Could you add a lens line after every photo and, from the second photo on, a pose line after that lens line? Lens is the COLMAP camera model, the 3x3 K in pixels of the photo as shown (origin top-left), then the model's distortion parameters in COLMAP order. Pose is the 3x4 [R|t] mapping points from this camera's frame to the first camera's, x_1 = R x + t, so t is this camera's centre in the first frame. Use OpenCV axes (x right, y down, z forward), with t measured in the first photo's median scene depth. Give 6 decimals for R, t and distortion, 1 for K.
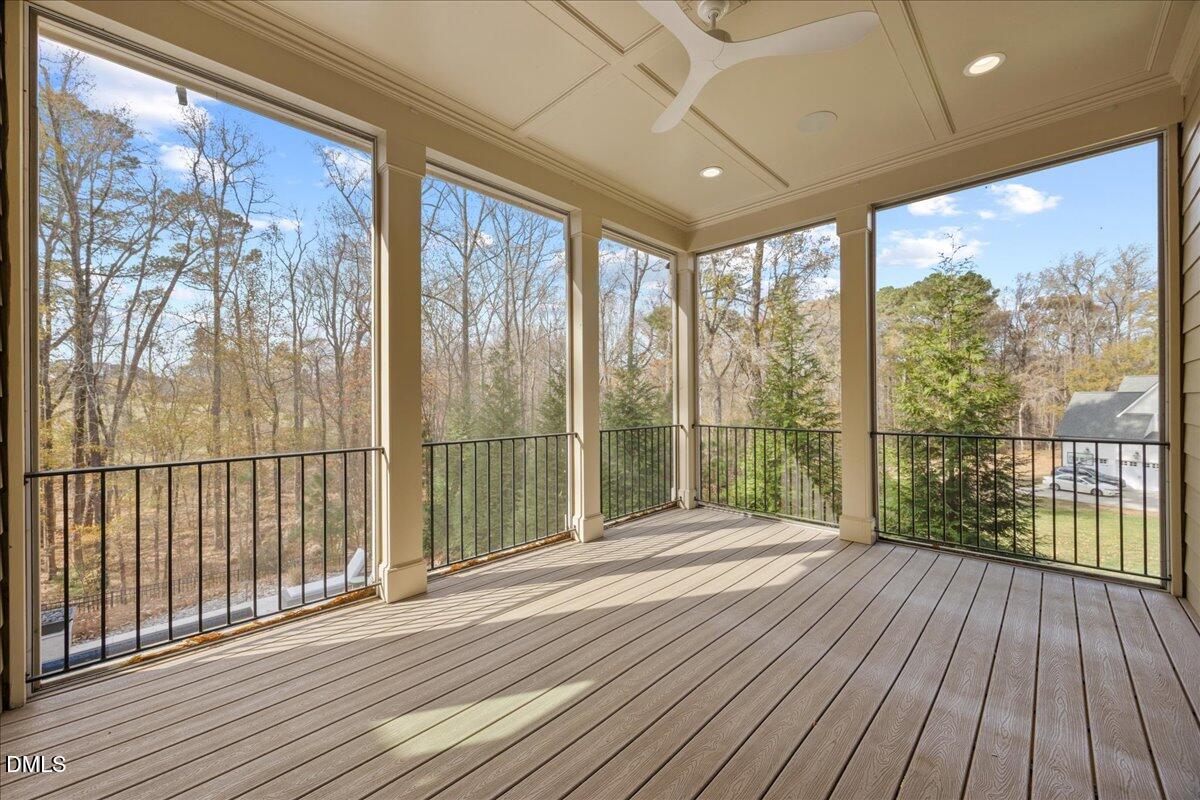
lens RADIAL K [[463.5, 0, 600.0], [0, 463.5, 400.0], [0, 0, 1]] dist [0.000750, 0.000088]
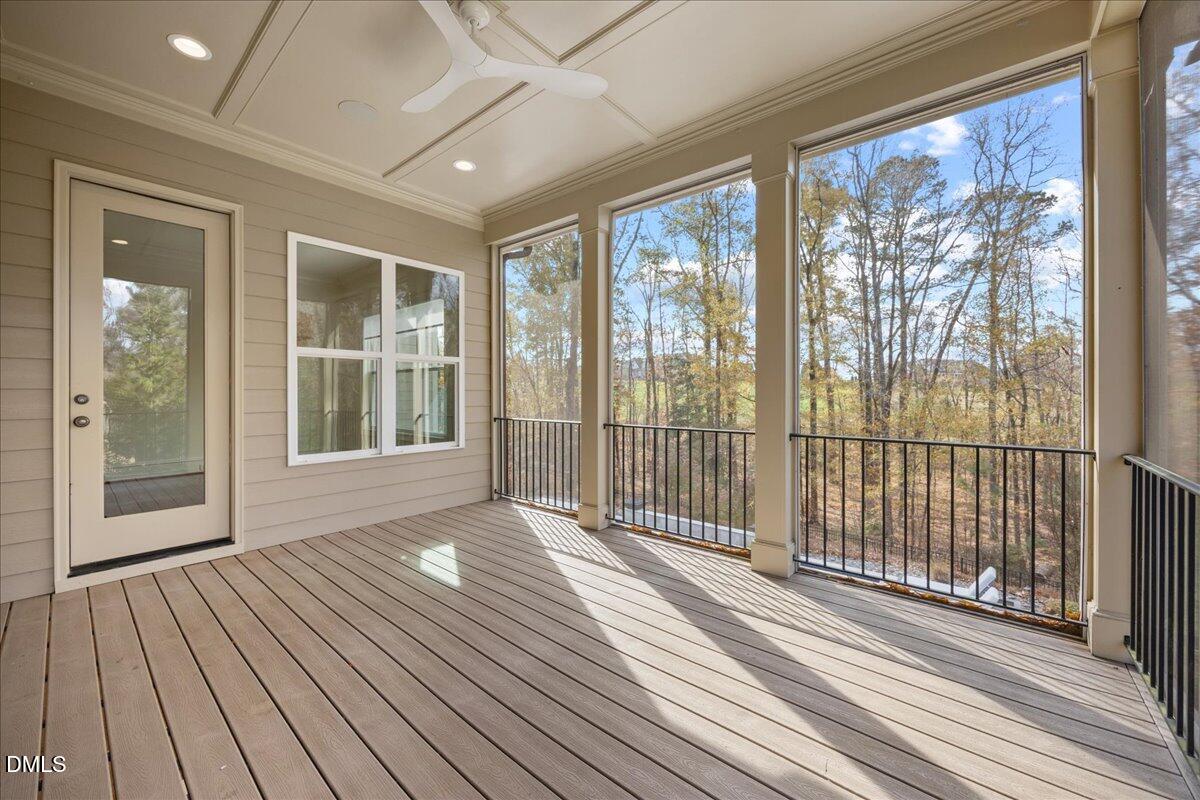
lens RADIAL K [[447.7, 0, 600.0], [0, 447.7, 400.0], [0, 0, 1]] dist [0.000355, -0.000011]
pose [[0.074366, 0.018484, -0.997060, 0.835715], [0.002462, 0.999822, 0.018719, -0.003872], [0.997228, -0.003846, 0.074307, 0.789093]]
